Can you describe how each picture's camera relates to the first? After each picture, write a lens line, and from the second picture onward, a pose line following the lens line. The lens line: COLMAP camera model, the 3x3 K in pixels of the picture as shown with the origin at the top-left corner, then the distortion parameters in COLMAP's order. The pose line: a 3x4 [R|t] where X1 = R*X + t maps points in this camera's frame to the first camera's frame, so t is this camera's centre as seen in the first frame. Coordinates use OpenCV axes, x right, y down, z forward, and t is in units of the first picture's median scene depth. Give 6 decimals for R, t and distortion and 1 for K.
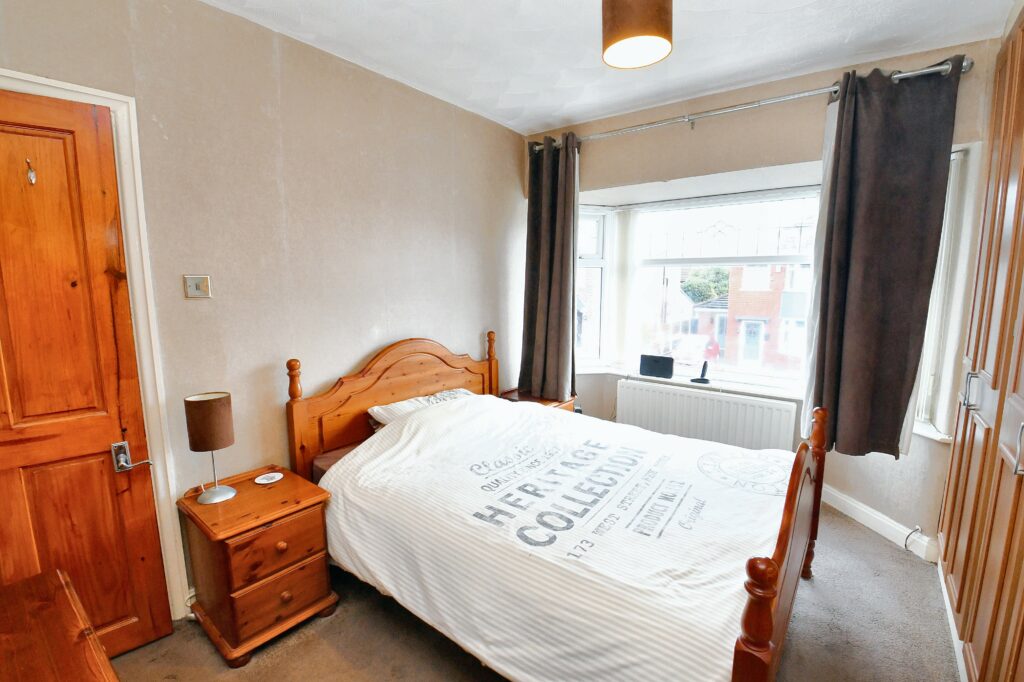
lens RADIAL K [[452.2, 0, 514.8], [0, 452.2, 342.7], [0, 0, 1]] dist [0.022851, -0.024633]
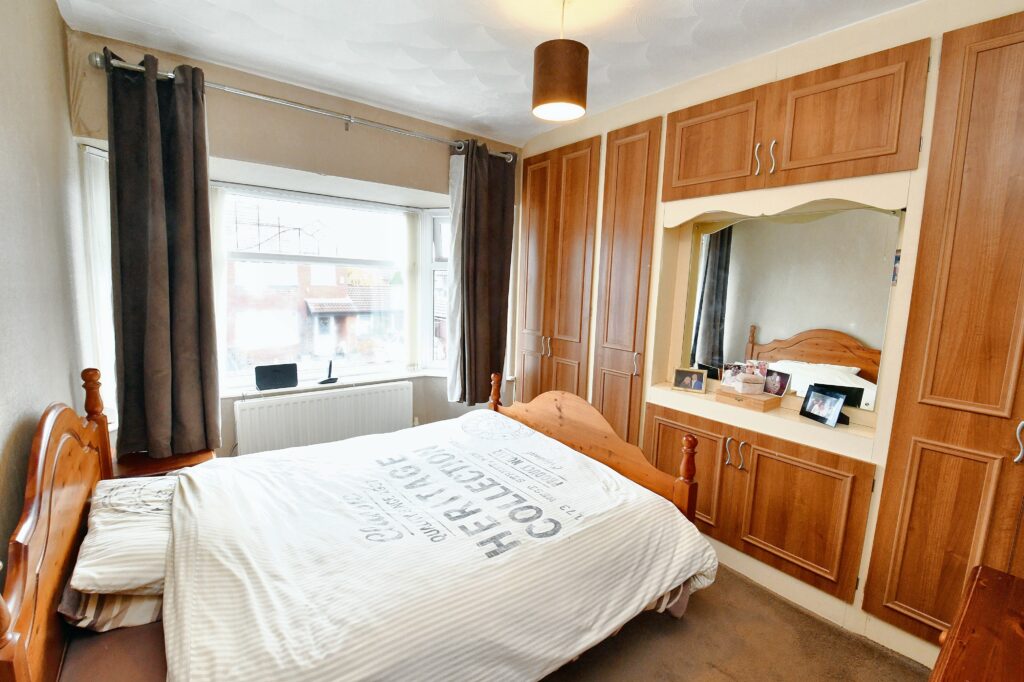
lens RADIAL K [[452.2, 0, 514.8], [0, 452.2, 342.7], [0, 0, 1]] dist [0.022851, -0.024633]
pose [[0.254738, -0.124119, 0.959011, -0.712580], [0.102228, 0.989628, 0.100927, -0.095730], [-0.961591, 0.072327, 0.264784, 0.560118]]
